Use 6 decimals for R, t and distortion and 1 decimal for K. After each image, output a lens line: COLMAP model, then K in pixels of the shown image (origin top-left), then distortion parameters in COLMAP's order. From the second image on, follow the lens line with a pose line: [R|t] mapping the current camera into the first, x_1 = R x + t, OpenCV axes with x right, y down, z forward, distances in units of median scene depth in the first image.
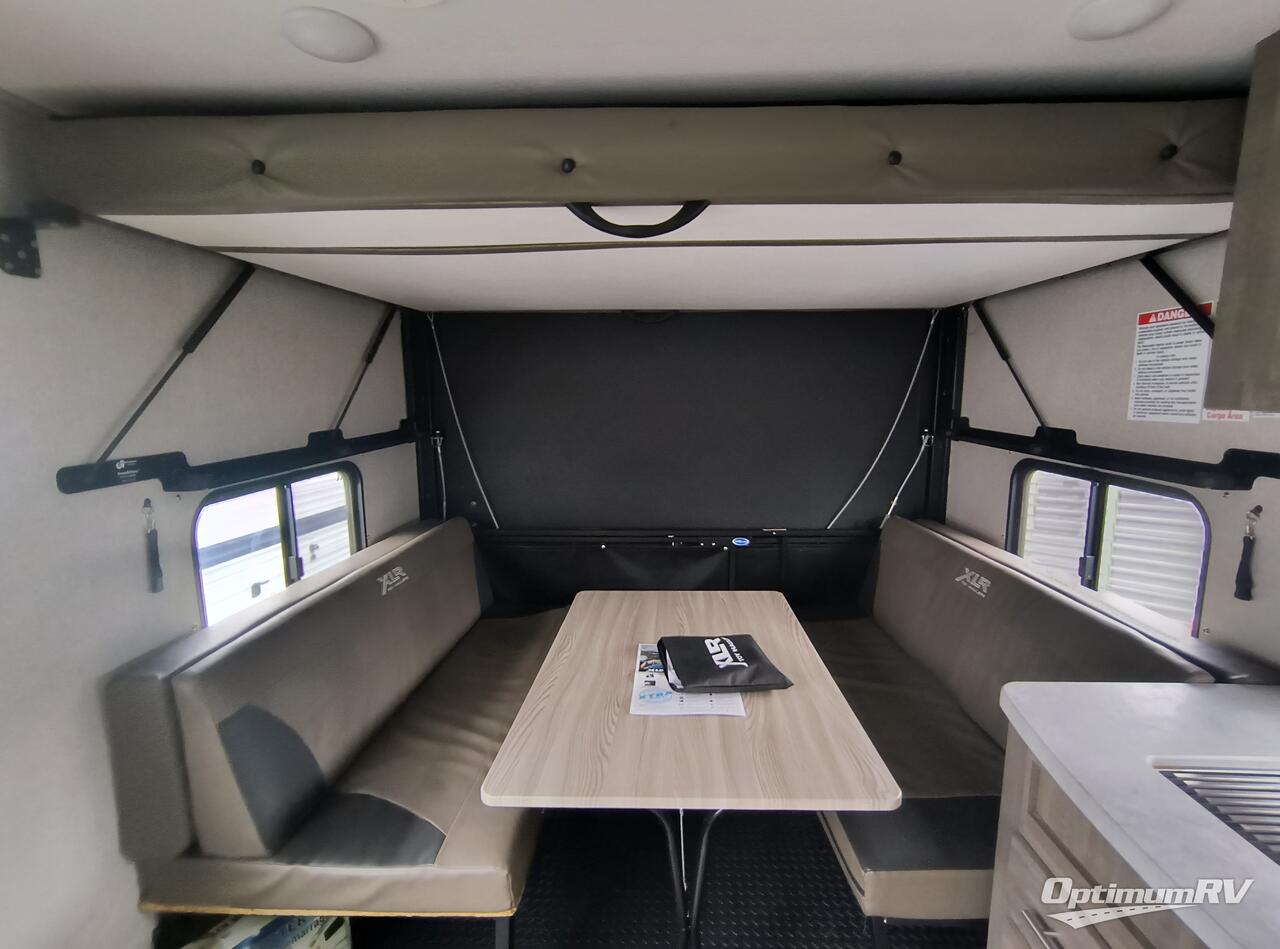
lens RADIAL K [[602.8, 0, 658.2], [0, 602.8, 471.8], [0, 0, 1]] dist [-0.002137, -0.000232]
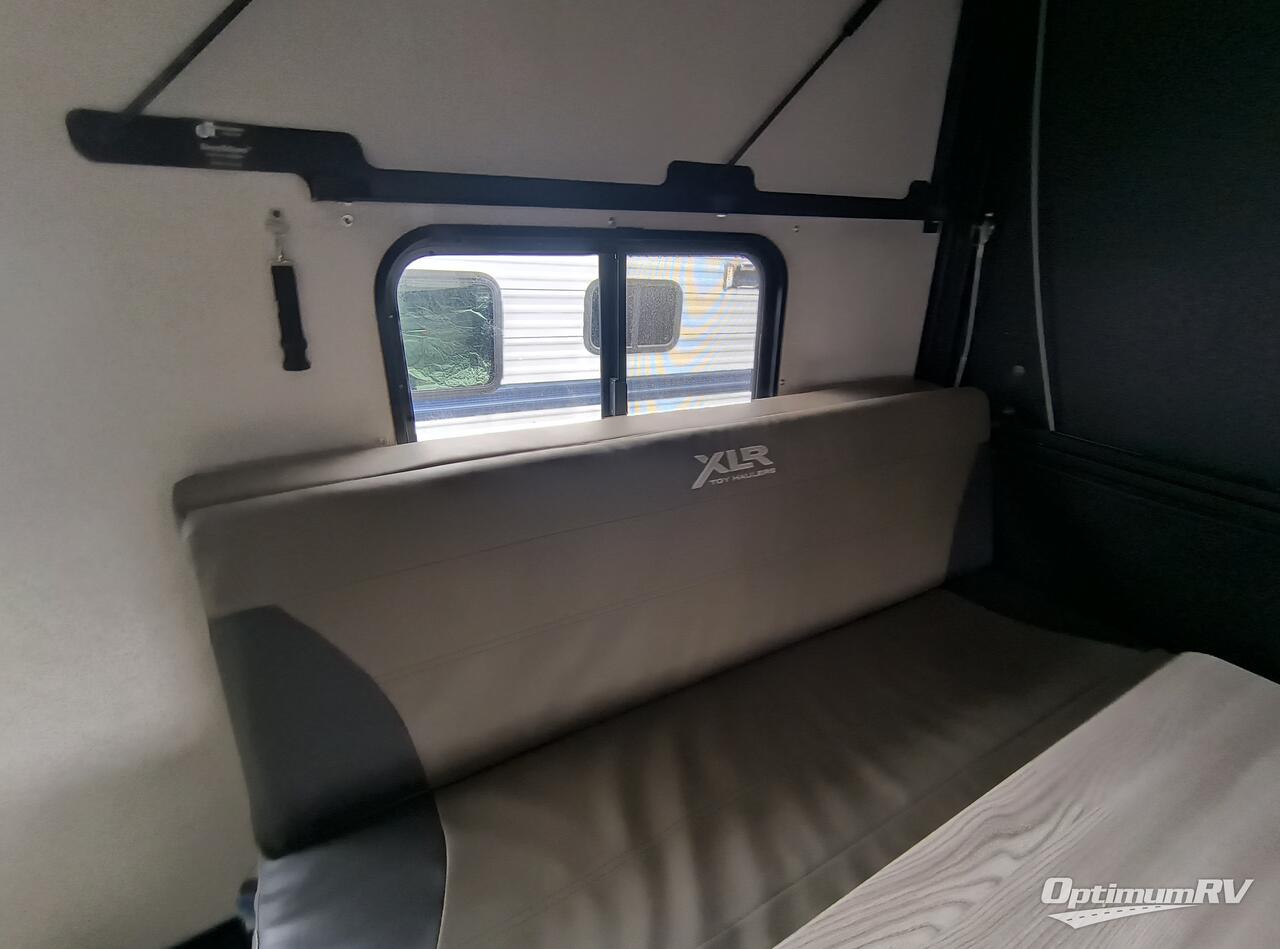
lens RADIAL K [[602.8, 0, 658.2], [0, 602.8, 471.8], [0, 0, 1]] dist [-0.002137, -0.000232]
pose [[0.542574, 0.330138, -0.772413, -0.070320], [-0.147832, 0.942707, 0.299081, 0.036773], [0.826897, -0.048086, 0.560294, 0.628300]]
